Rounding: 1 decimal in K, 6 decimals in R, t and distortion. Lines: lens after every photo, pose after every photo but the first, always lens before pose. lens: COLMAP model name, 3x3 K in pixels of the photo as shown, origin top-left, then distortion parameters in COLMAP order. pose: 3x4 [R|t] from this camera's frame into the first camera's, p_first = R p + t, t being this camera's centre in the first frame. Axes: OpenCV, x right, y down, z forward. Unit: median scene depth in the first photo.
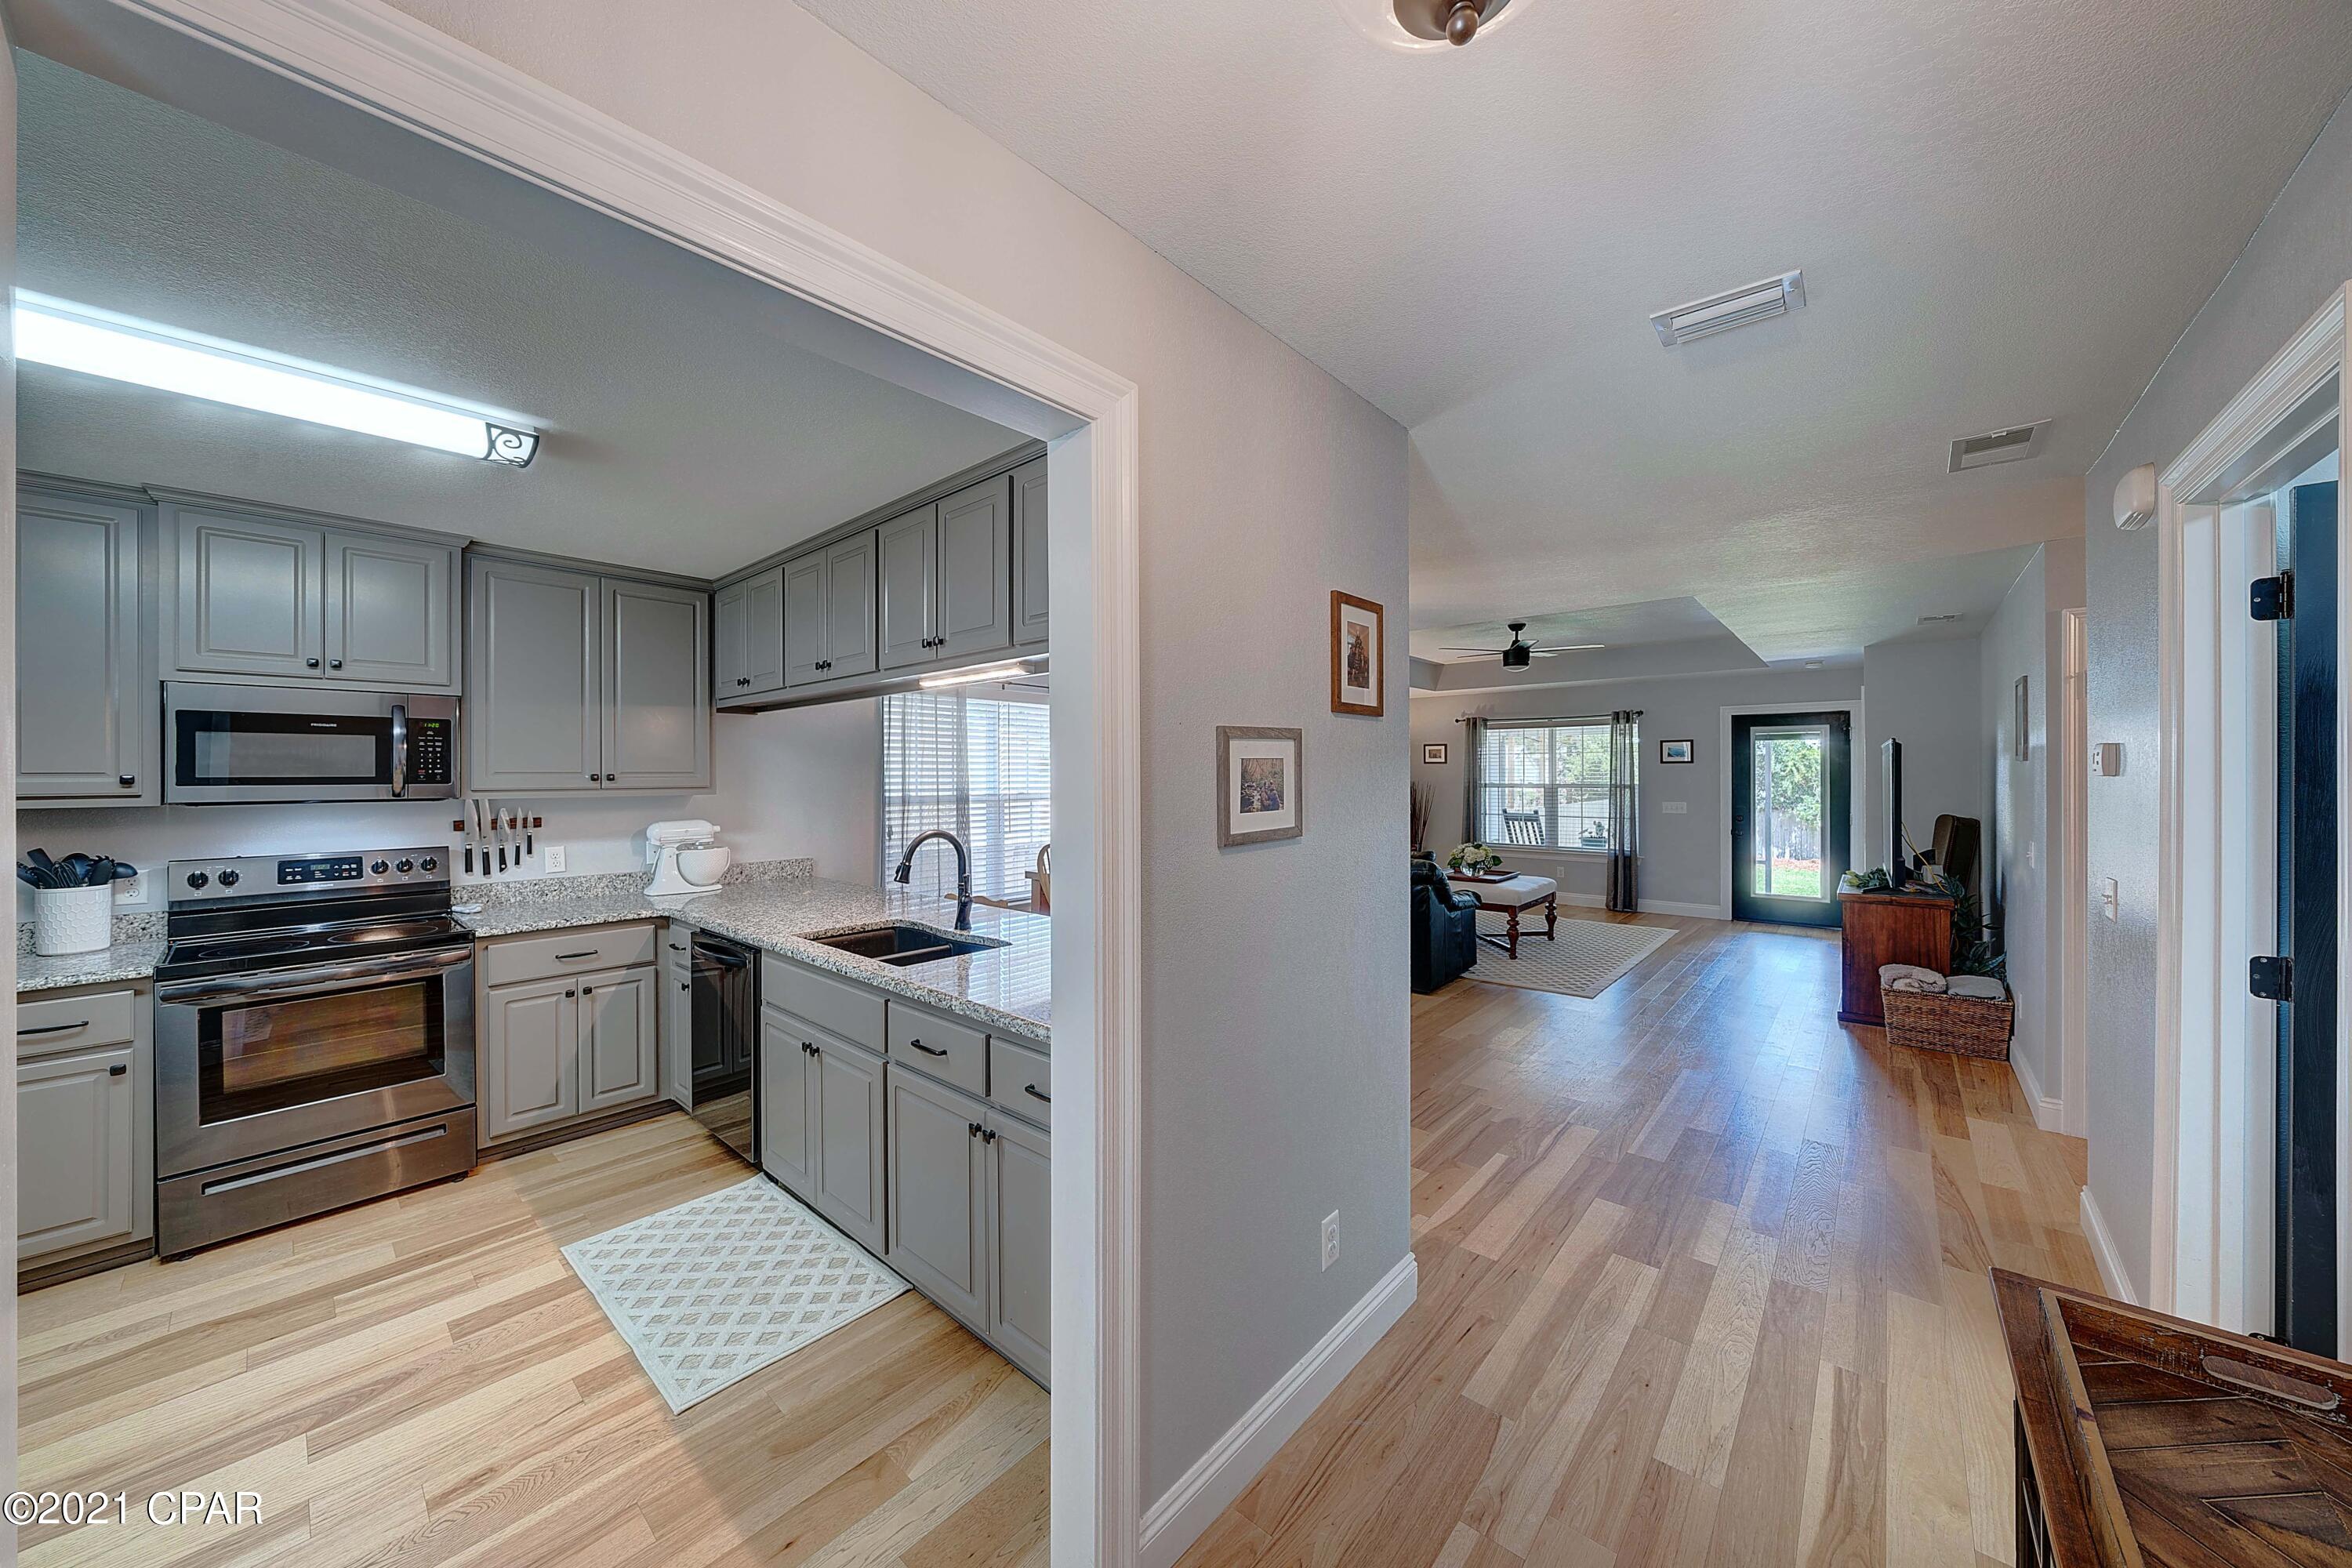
lens RADIAL K [[821.8, 0, 1171.6], [0, 821.8, 775.0], [0, 0, 1]] dist [-0.002361, -0.000190]
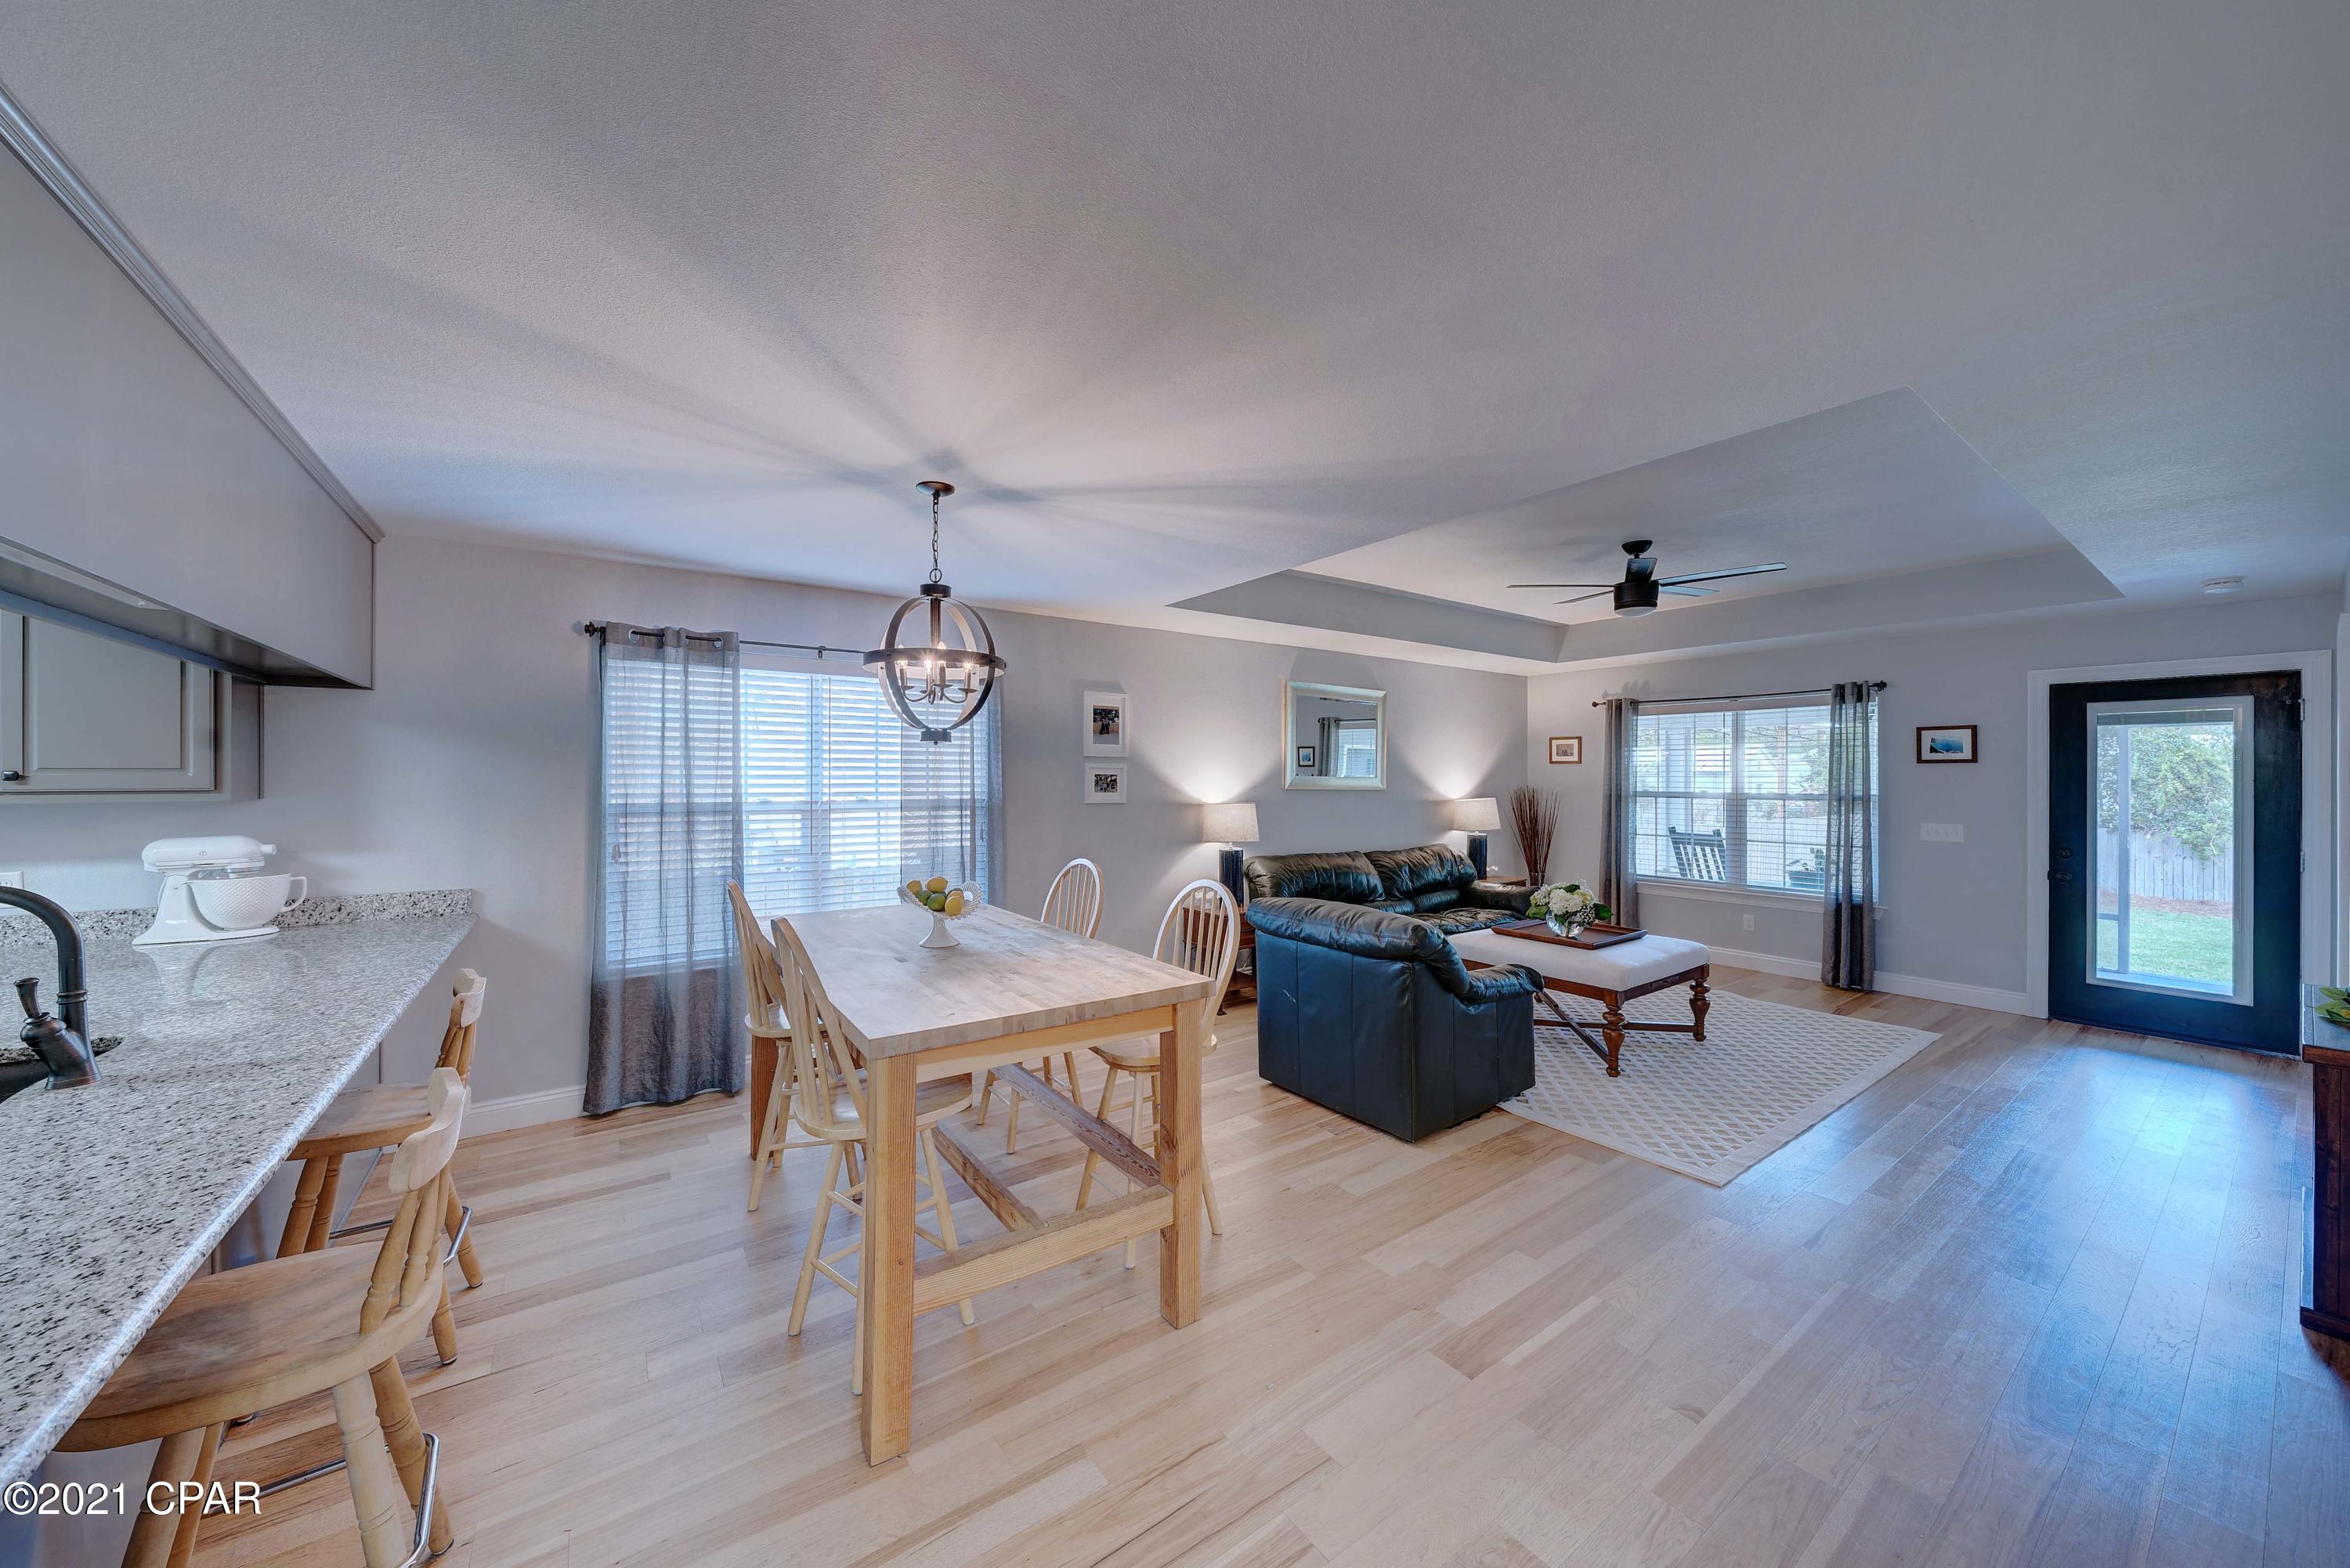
lens RADIAL K [[821.0, 0, 1178.0], [0, 821.0, 779.0], [0, 0, 1]] dist [-0.002361, -0.000190]
pose [[0.973152, 0.006519, -0.230071, 0.462649], [-0.005959, 0.999977, 0.003130, -0.001400], [0.230086, -0.001675, 0.973169, 0.623139]]
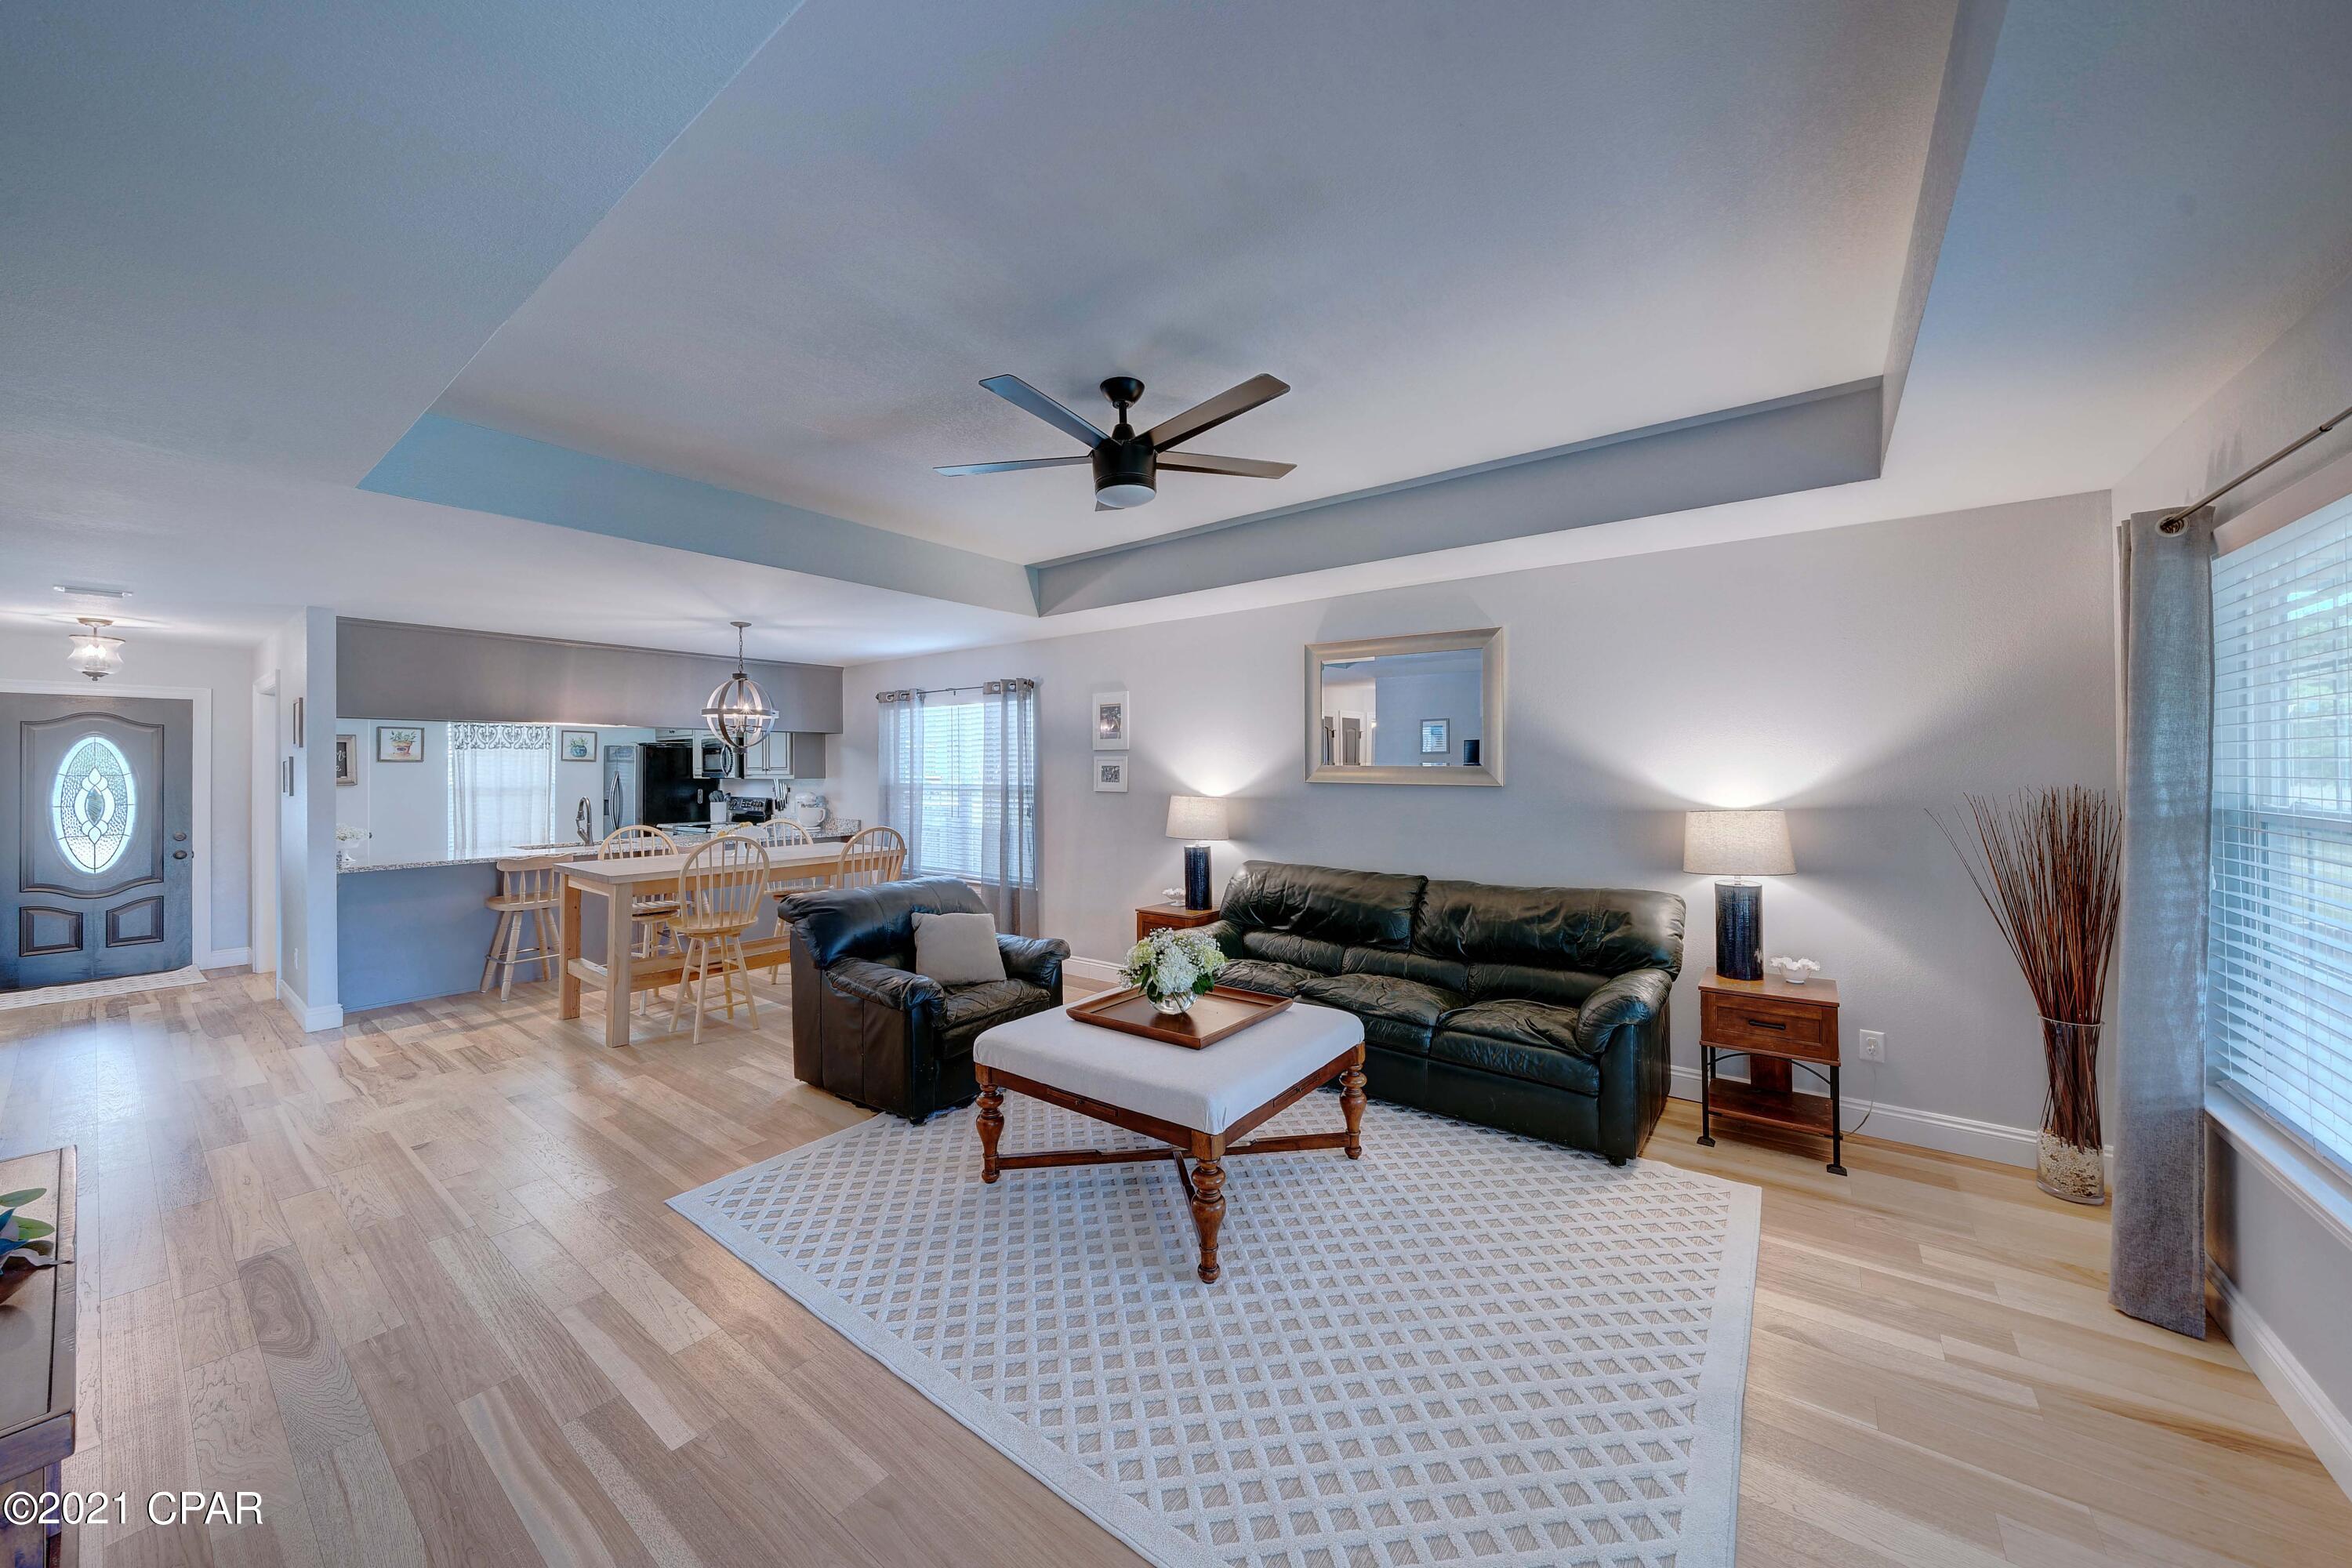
lens RADIAL K [[821.8, 0, 1148.5], [0, 821.8, 766.2], [0, 0, 1]] dist [-0.002361, -0.000190]
pose [[0.060618, 0.001737, -0.998160, 1.696498], [0.004426, 0.999988, 0.002009, -0.007104], [0.998151, -0.004539, 0.060610, 2.062511]]
